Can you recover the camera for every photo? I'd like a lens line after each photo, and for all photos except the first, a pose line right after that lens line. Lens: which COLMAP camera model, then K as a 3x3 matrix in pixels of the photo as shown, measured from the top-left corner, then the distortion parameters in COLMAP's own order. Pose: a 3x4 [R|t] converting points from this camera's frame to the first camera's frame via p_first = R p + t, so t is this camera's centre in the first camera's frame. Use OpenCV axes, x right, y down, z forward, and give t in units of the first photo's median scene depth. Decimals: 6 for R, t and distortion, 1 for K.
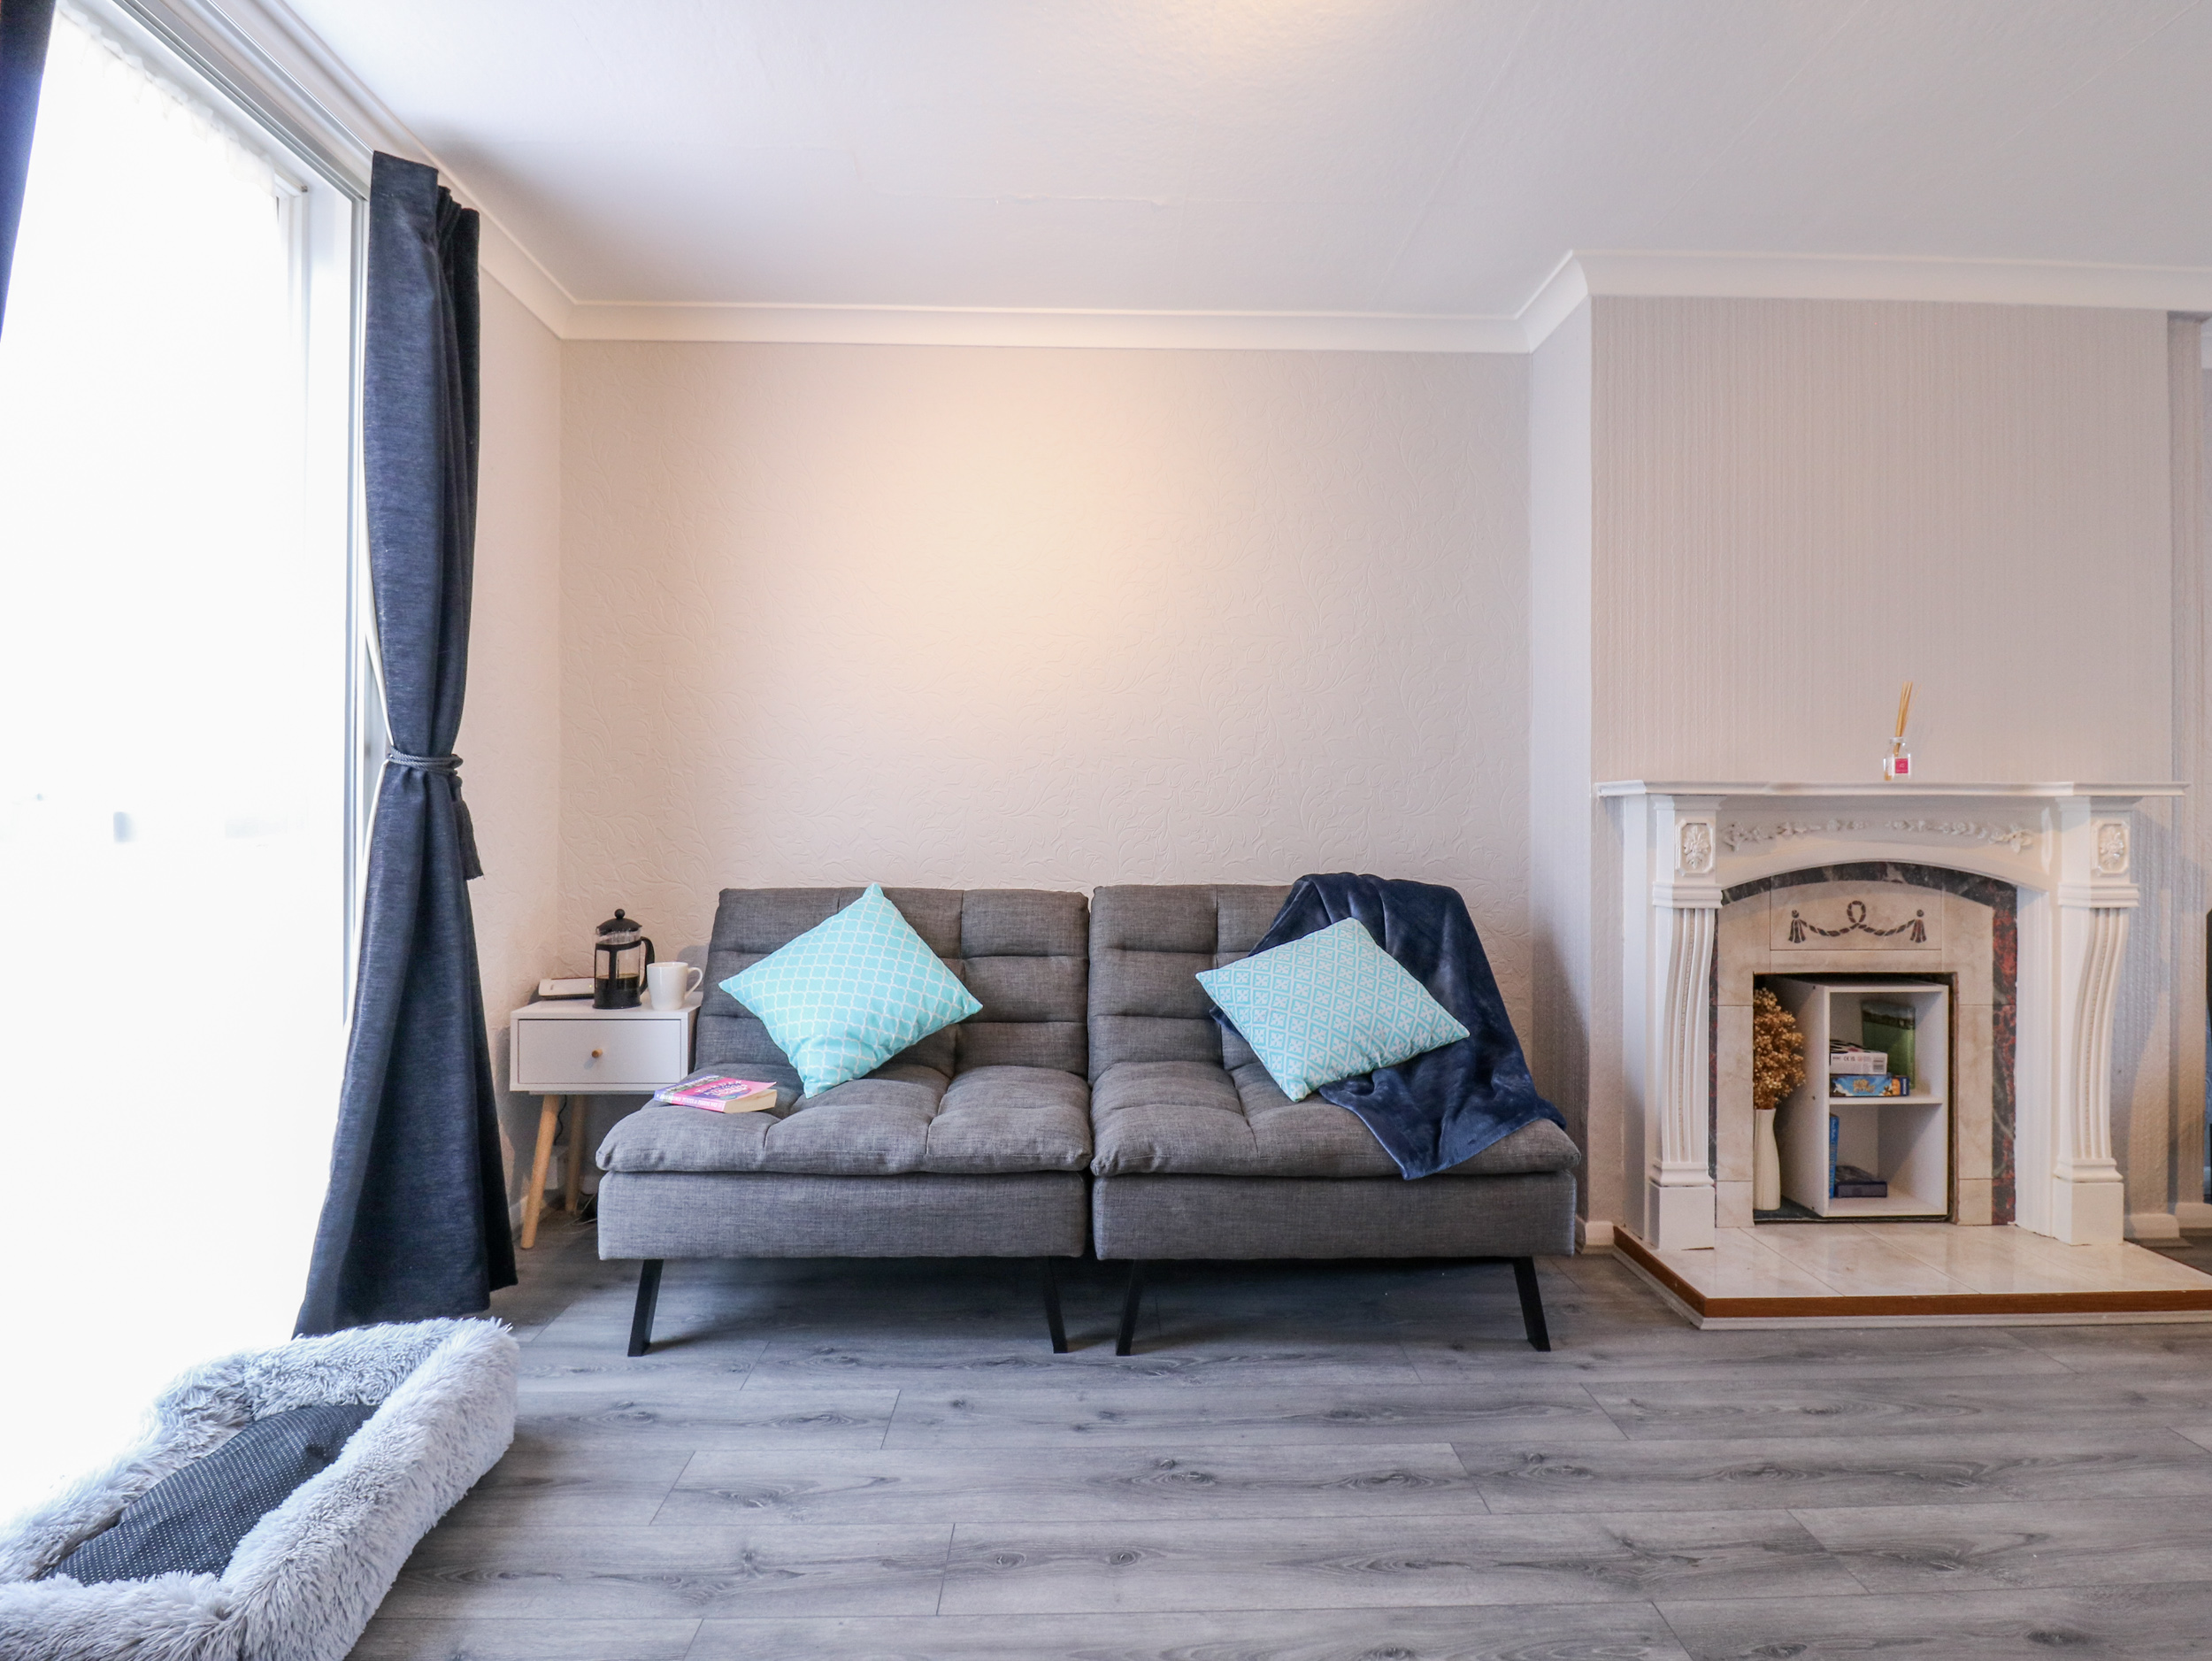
lens RADIAL K [[1159.1, 0, 1121.6], [0, 1159.1, 814.2], [0, 0, 1]] dist [-0.001112, -0.011711]
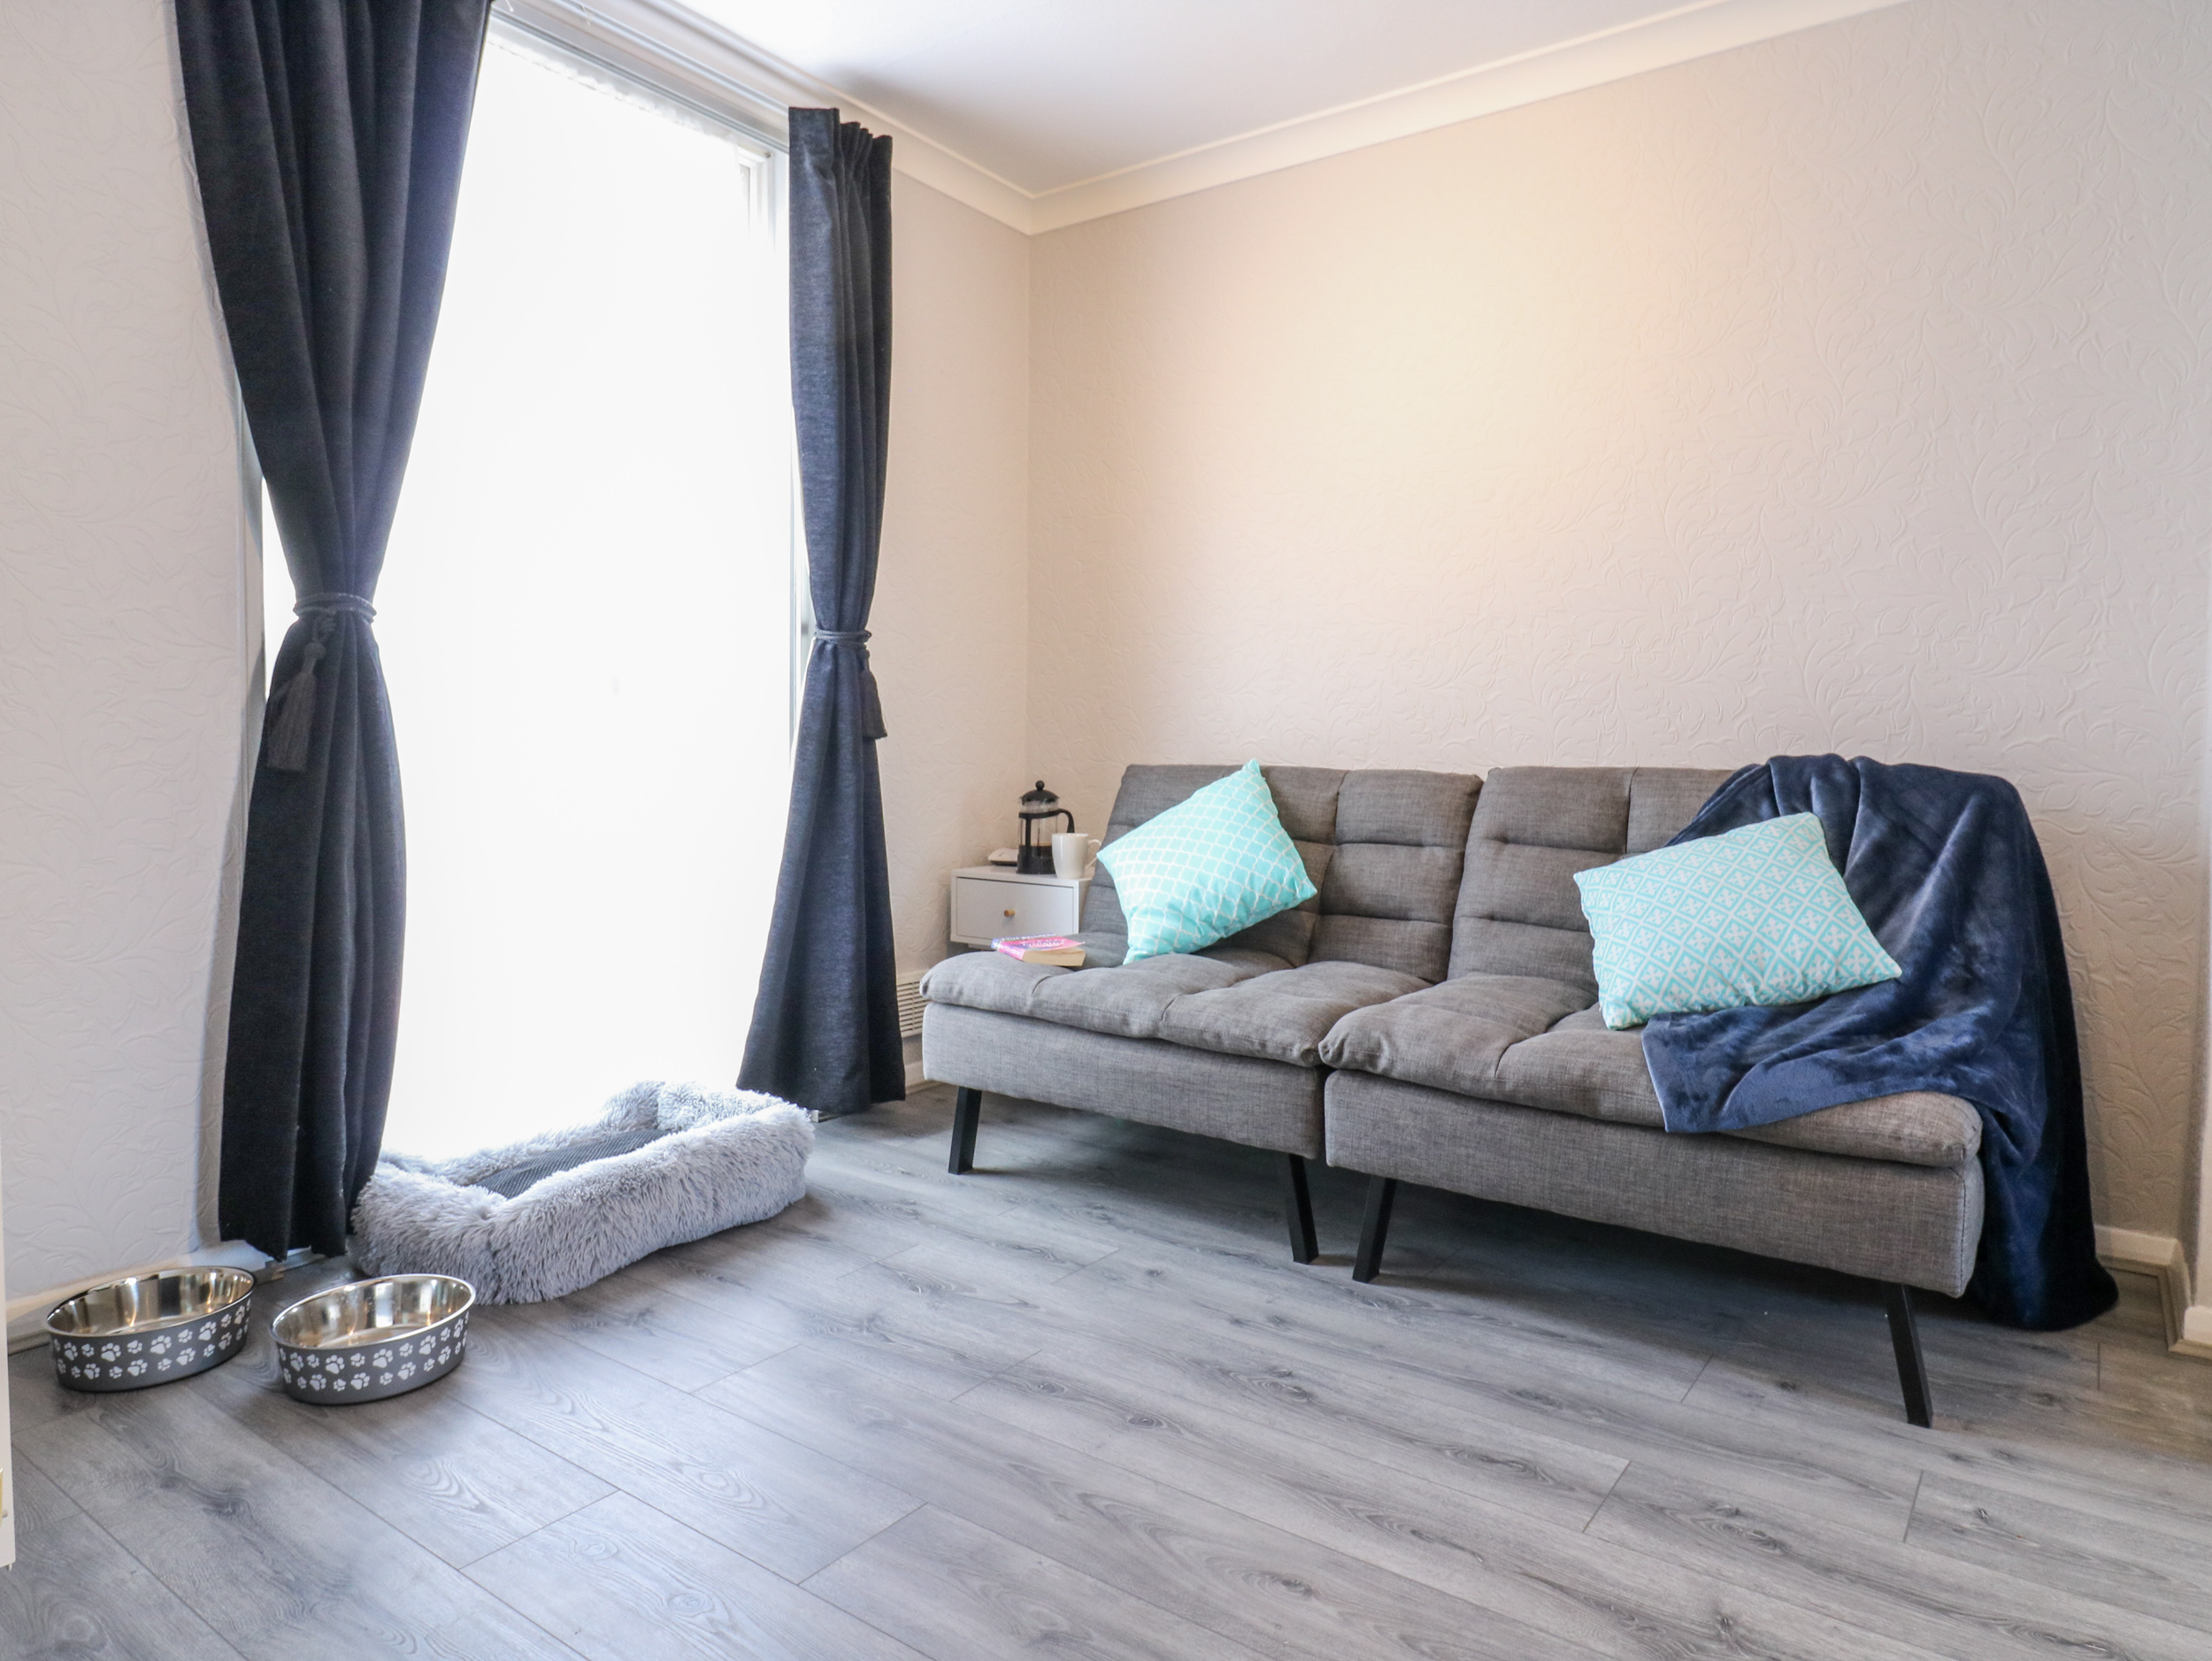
lens RADIAL K [[1350.9, 0, 1111.5], [0, 1350.9, 815.8], [0, 0, 1]] dist [-0.006934, -0.001433]
pose [[0.797368, 0.036755, -0.602373, 0.436340], [-0.007866, 0.998692, 0.050526, 0.063398], [0.603442, -0.035550, 0.796614, 0.083450]]
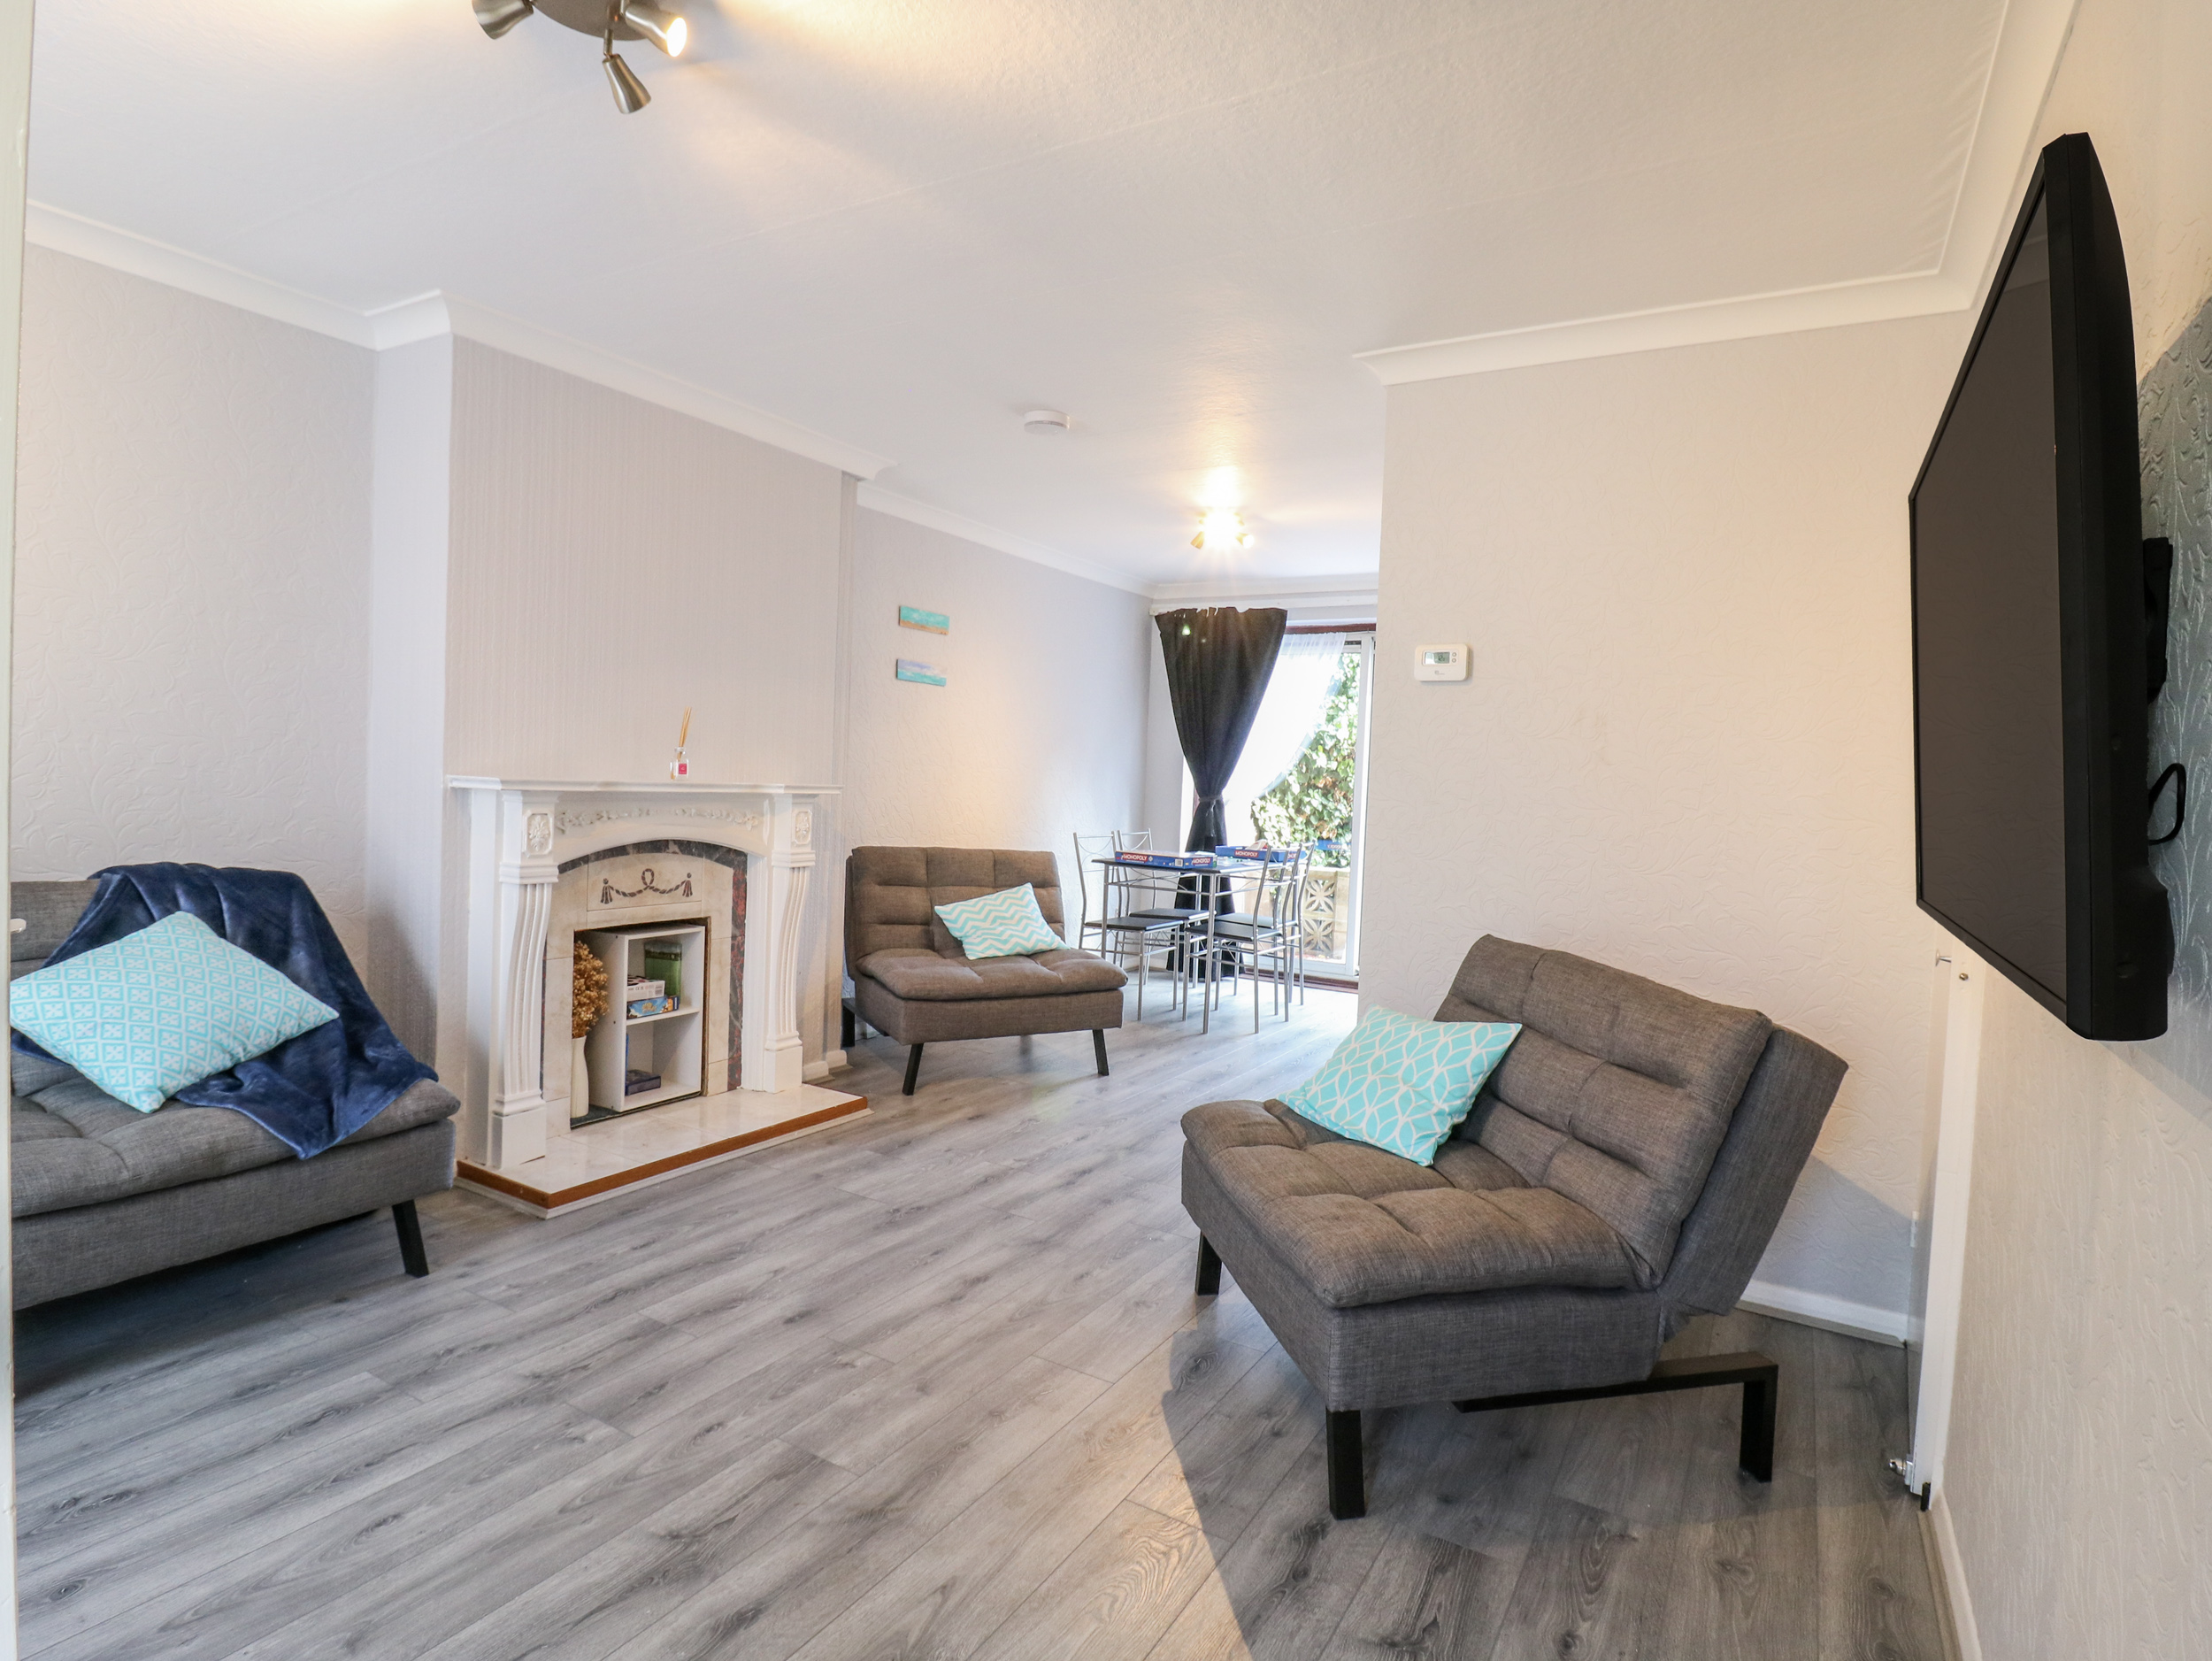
lens RADIAL K [[1159.1, 0, 1115.1], [0, 1159.1, 816.4], [0, 0, 1]] dist [-0.001112, -0.011711]
pose [[0.531514, -0.011681, 0.846969, -0.235124], [-0.040338, 0.998421, 0.039084, -0.068289], [-0.846089, -0.054939, 0.530204, -0.172024]]
